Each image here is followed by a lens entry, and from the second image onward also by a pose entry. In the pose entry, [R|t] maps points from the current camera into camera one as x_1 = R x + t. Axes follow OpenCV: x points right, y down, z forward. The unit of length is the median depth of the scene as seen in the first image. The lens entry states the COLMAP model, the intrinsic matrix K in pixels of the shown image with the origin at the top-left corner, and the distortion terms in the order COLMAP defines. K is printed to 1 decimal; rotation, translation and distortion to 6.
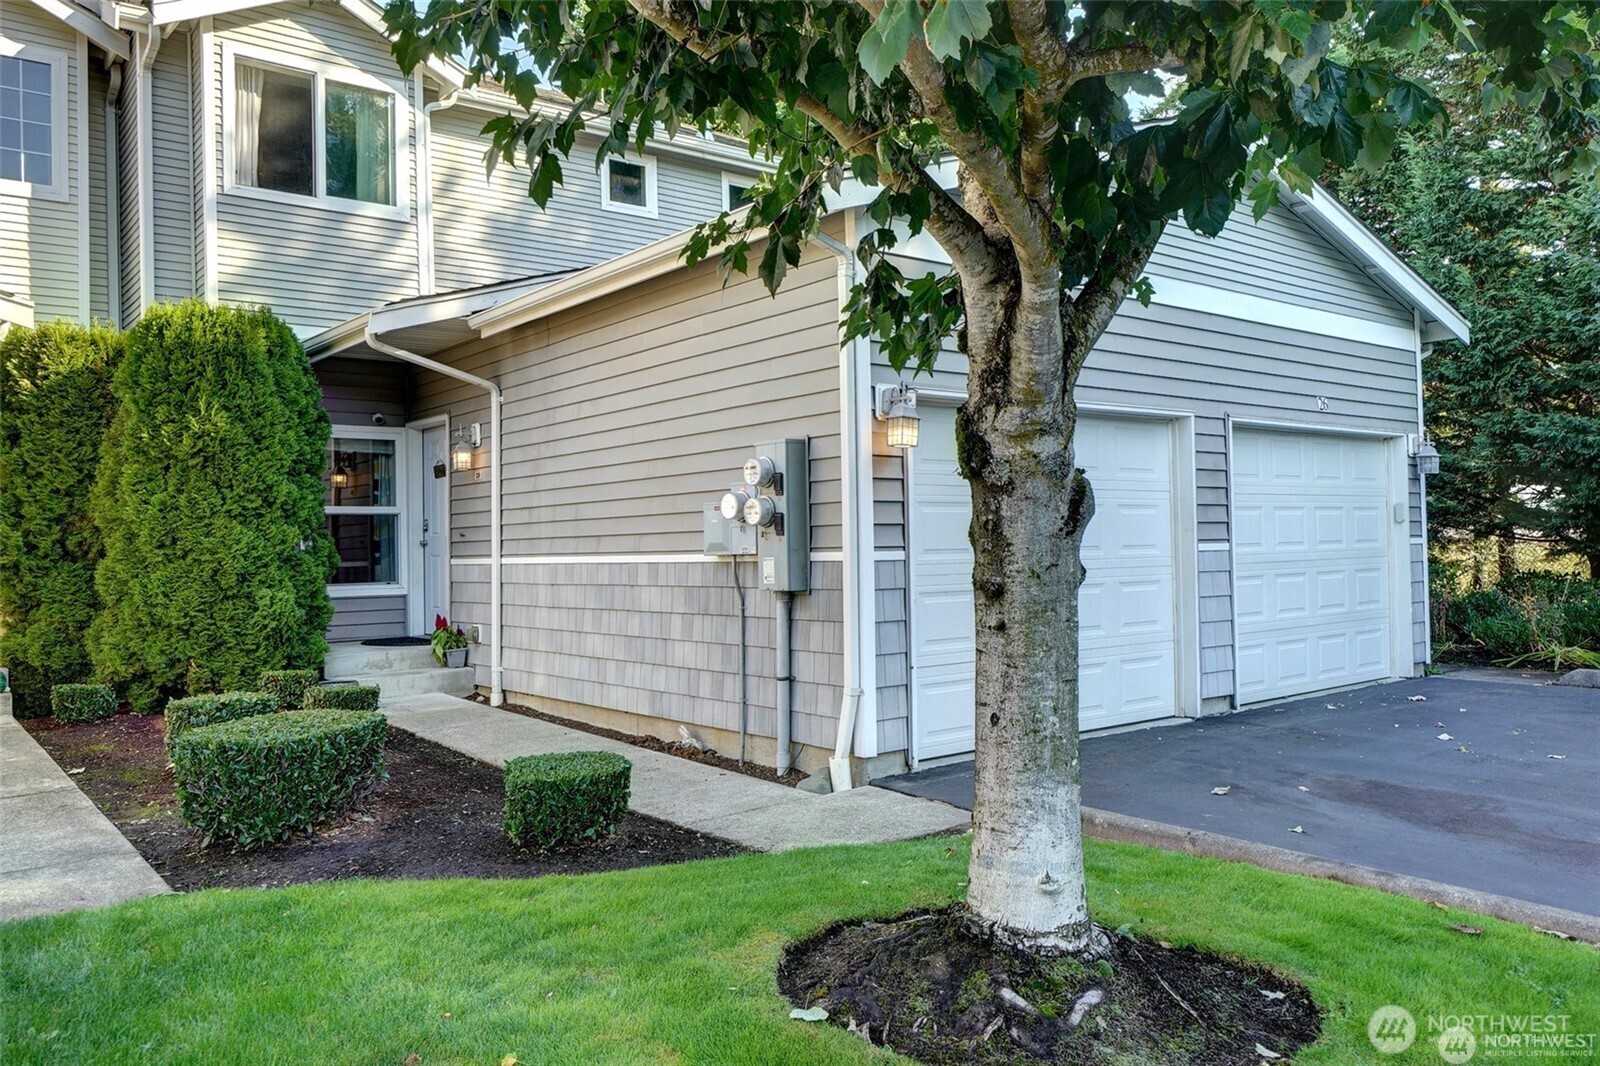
lens RADIAL K [[1173.6, 0, 801.5], [0, 1173.6, 531.2], [0, 0, 1]] dist [-0.002797, 0.001721]
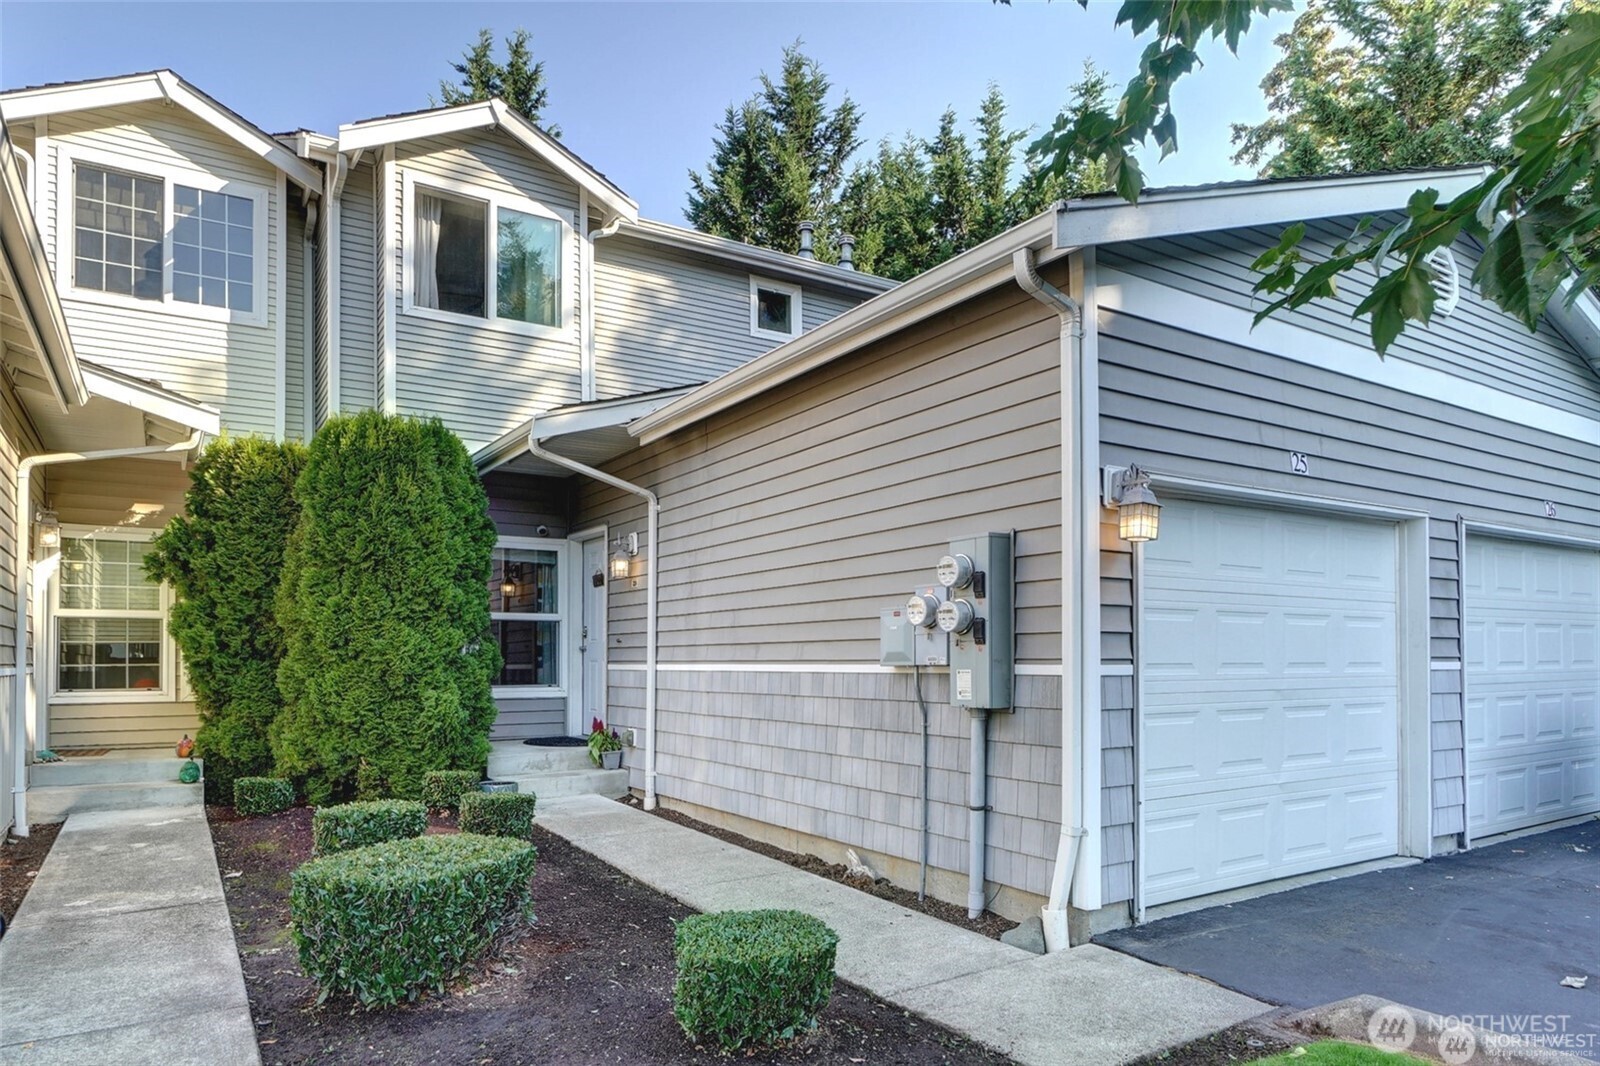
lens RADIAL K [[974.9, 0, 781.2], [0, 974.9, 652.9], [0, 0, 1]] dist [0.001243, -0.002606]
pose [[0.993598, 0.016264, -0.111795, -0.060127], [-0.015277, 0.999836, 0.009682, 0.003735], [0.111934, -0.007912, 0.993684, 0.192856]]
